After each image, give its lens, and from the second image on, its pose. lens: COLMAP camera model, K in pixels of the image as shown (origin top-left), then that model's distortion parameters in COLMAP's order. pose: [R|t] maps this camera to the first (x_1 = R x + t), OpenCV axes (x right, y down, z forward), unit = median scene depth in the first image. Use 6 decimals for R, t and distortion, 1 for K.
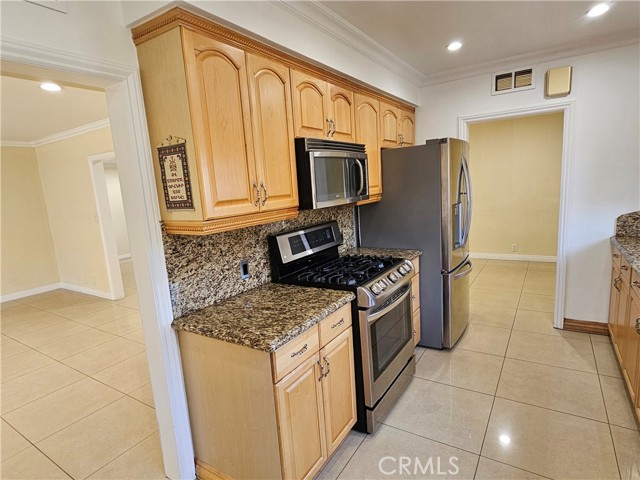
lens RADIAL K [[359.2, 0, 316.0], [0, 359.2, 245.5], [0, 0, 1]] dist [0.003746, -0.000007]
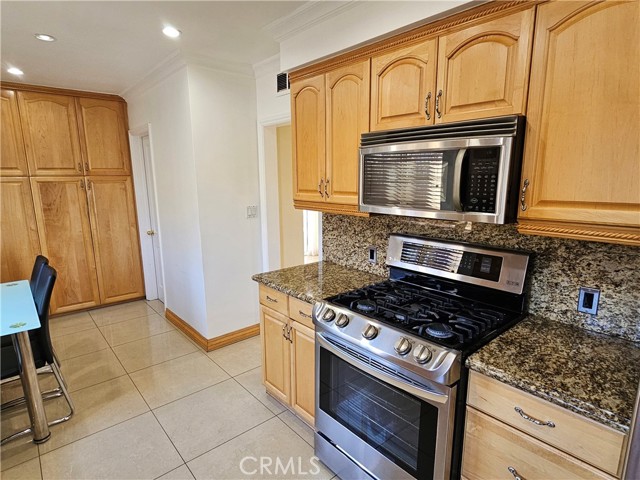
lens RADIAL K [[359.2, 0, 316.0], [0, 359.2, 245.5], [0, 0, 1]] dist [0.003746, -0.000007]
pose [[-0.274537, 0.253911, -0.927447, 0.686095], [-0.138409, 0.944028, 0.299421, -0.210650], [0.951563, 0.210569, -0.224027, 0.840511]]
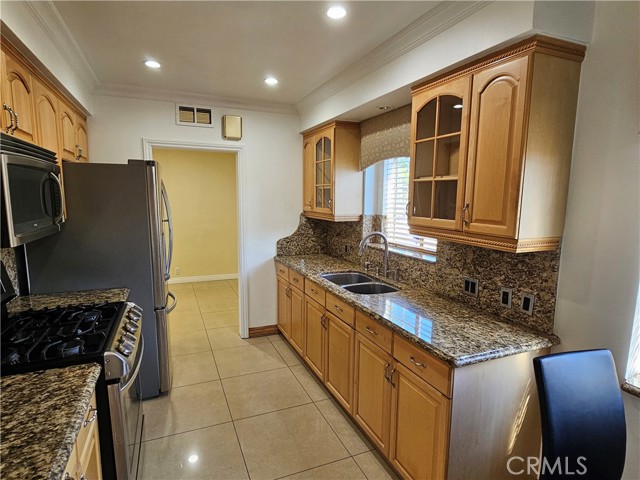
lens RADIAL K [[359.2, 0, 316.0], [0, 359.2, 245.5], [0, 0, 1]] dist [0.003746, -0.000007]
pose [[0.558099, -0.042615, 0.828680, -0.171056], [0.093707, 0.995529, -0.011914, -0.036774], [-0.824466, 0.084302, 0.559597, 0.170830]]
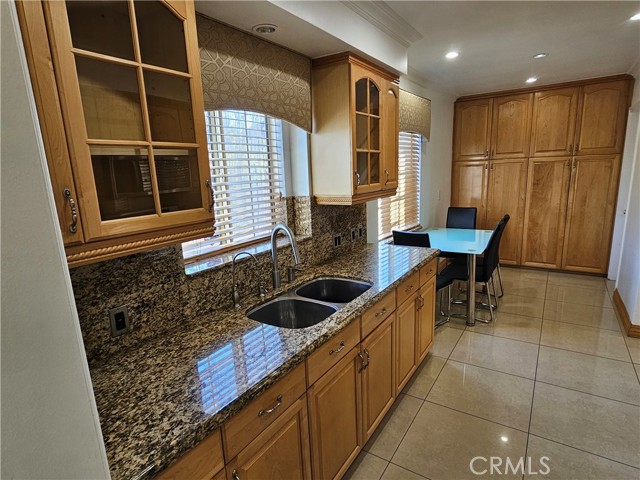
lens RADIAL K [[359.2, 0, 316.0], [0, 359.2, 245.5], [0, 0, 1]] dist [0.003746, -0.000007]
pose [[-0.993493, 0.109222, 0.032283, 0.697120], [0.113374, 0.921383, 0.371753, -0.282607], [0.010859, 0.372994, -0.927770, 1.251639]]
